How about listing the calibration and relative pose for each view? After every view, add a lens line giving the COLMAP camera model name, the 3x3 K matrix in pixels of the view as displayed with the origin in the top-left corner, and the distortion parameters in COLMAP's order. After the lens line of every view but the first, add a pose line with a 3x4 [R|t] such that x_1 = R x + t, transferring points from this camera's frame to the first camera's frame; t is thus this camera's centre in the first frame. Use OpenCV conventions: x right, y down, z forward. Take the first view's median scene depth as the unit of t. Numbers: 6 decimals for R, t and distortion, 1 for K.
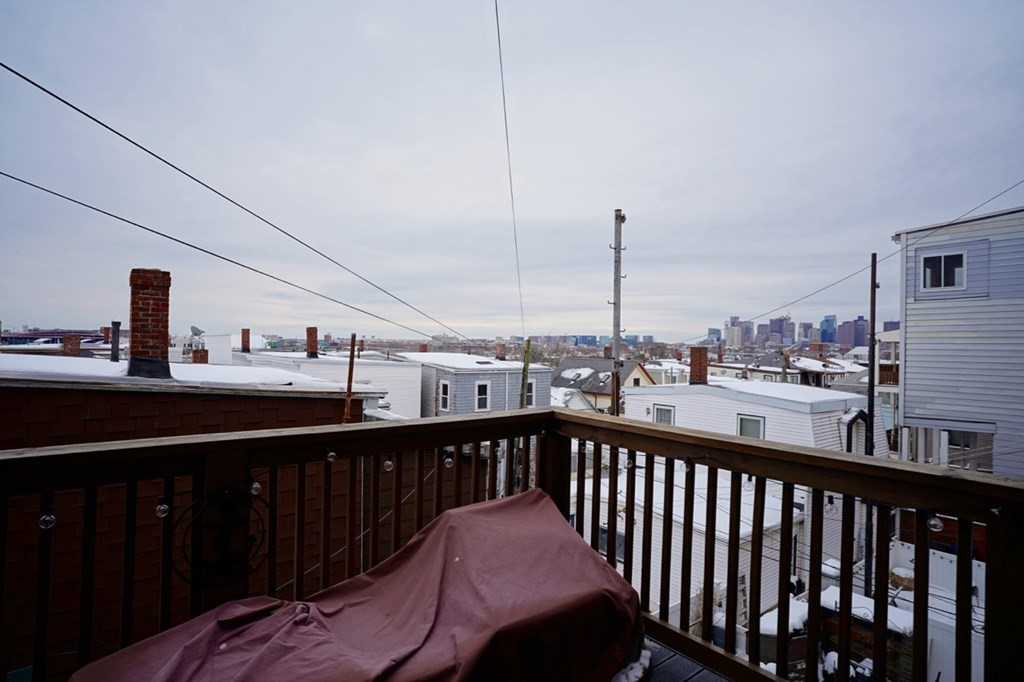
lens RADIAL K [[557.7, 0, 512.0], [0, 557.7, 341.0], [0, 0, 1]] dist [-0.054267, 0.038953]
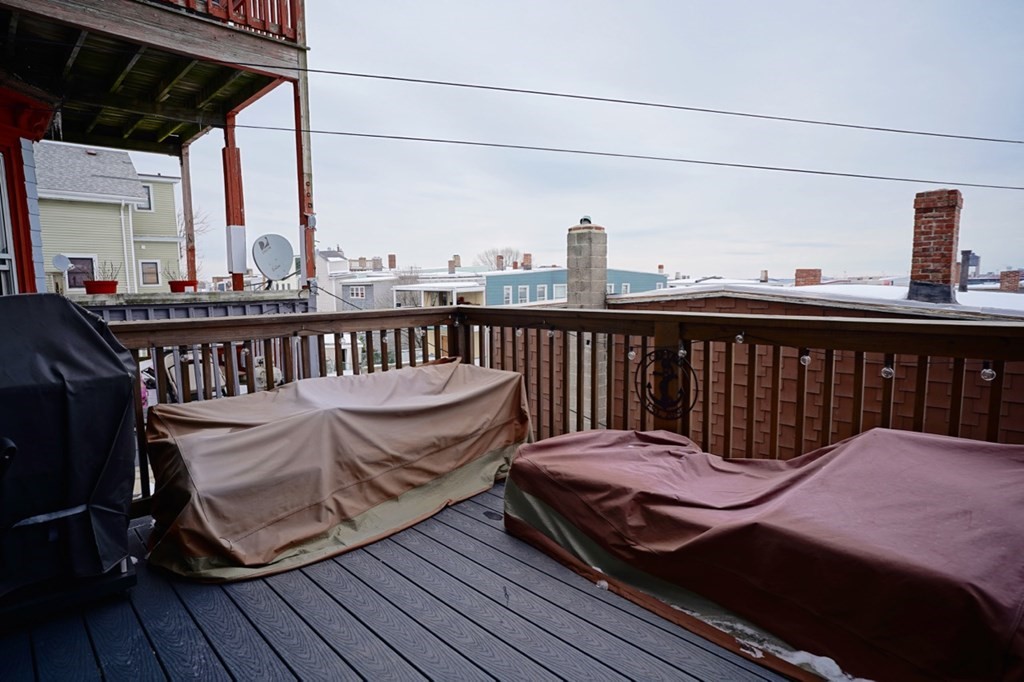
lens RADIAL K [[557.7, 0, 512.0], [0, 557.7, 341.0], [0, 0, 1]] dist [-0.054267, 0.038953]
pose [[0.106200, 0.085635, -0.990650, 0.250276], [0.018774, 0.995934, 0.088105, 0.035888], [0.994168, -0.027955, 0.104161, 0.144227]]
